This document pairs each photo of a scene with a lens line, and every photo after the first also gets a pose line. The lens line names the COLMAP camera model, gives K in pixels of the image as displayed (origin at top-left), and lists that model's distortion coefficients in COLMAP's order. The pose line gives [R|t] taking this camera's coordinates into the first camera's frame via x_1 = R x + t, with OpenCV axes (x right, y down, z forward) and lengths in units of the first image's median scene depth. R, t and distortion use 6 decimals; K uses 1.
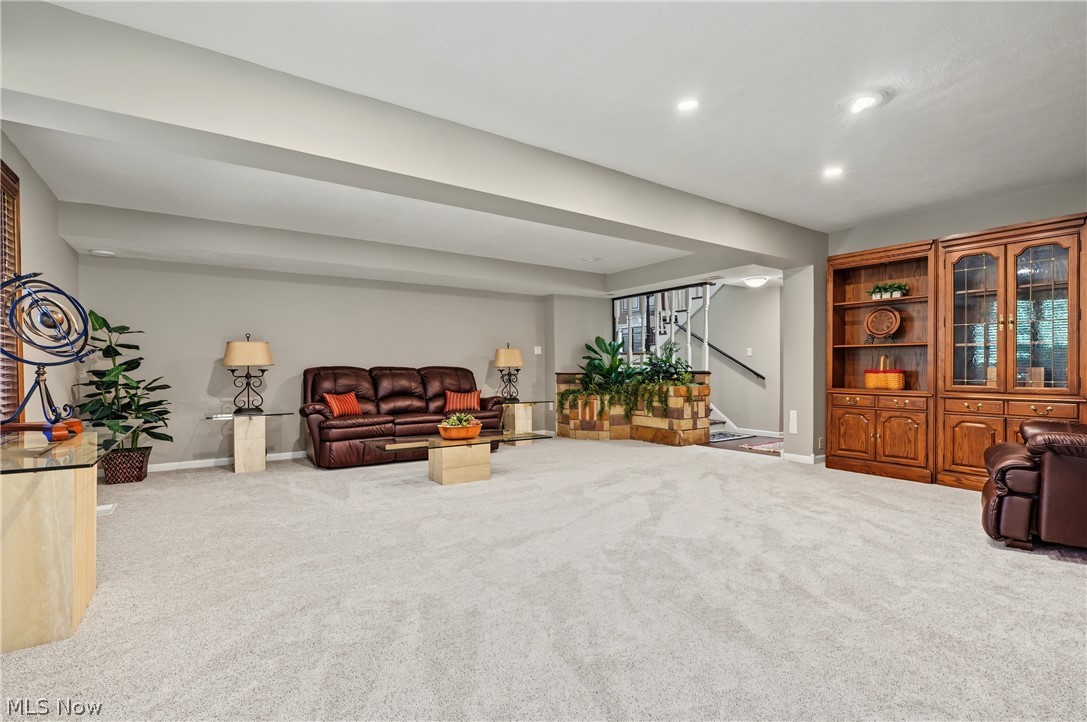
lens RADIAL K [[497.2, 0, 543.9], [0, 497.2, 366.5], [0, 0, 1]] dist [0.000804, 0.000142]
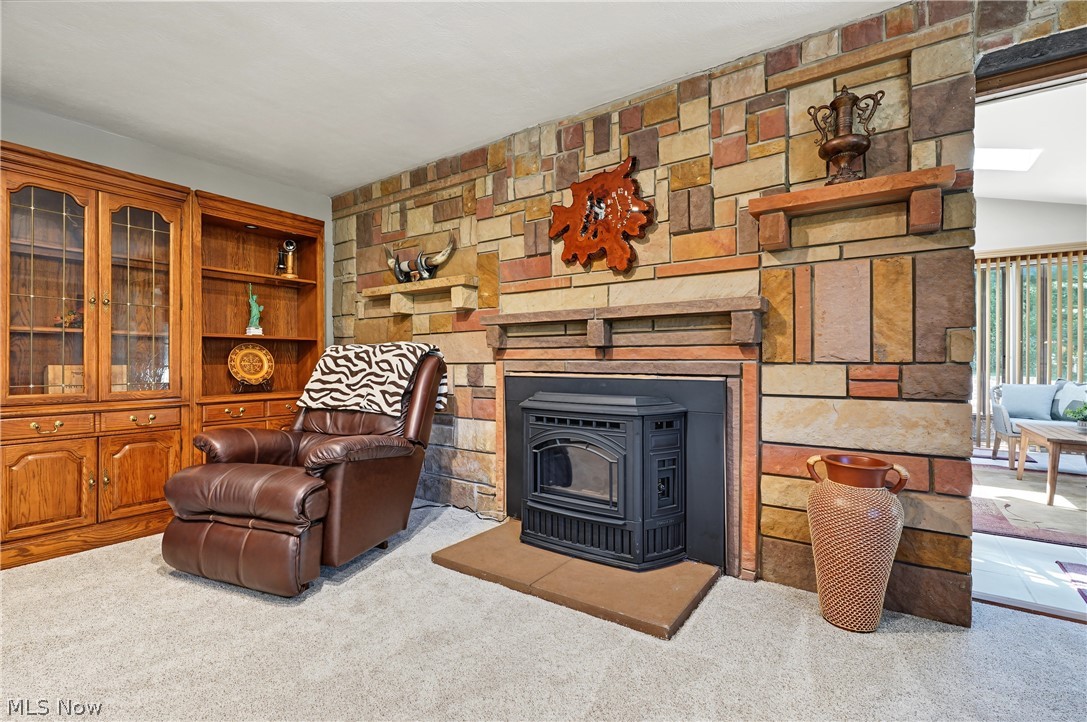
lens RADIAL K [[497.2, 0, 542.0], [0, 497.2, 358.2], [0, 0, 1]] dist [0.000804, 0.000142]
pose [[-0.343936, -0.001944, 0.938991, 0.047590], [-0.003499, 0.999994, 0.000789, -0.011091], [-0.938987, -0.003015, -0.343940, 0.651825]]
